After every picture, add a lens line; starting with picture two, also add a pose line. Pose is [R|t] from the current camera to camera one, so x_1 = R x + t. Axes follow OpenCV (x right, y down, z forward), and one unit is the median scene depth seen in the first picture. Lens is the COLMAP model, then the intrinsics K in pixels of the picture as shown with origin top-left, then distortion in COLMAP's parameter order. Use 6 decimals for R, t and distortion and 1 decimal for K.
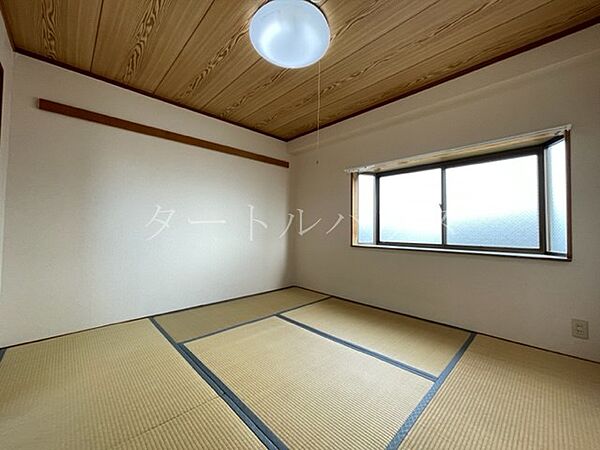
lens RADIAL K [[244.1, 0, 300.0], [0, 244.1, 225.0], [0, 0, 1]] dist [-0.015296, 0.000085]
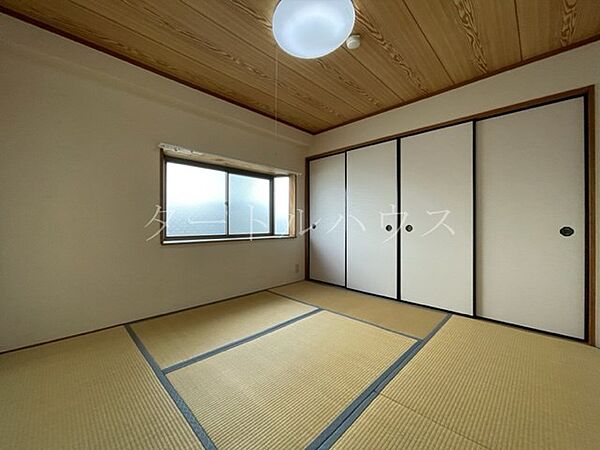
lens RADIAL K [[239.2, 0, 300.0], [0, 239.2, 225.0], [0, 0, 1]] dist [0.001111, 0.000035]
pose [[-0.024448, -0.017165, 0.999554, -0.778753], [-0.018410, 0.999691, 0.016717, 0.004393], [-0.999532, -0.017993, -0.024756, 0.816761]]
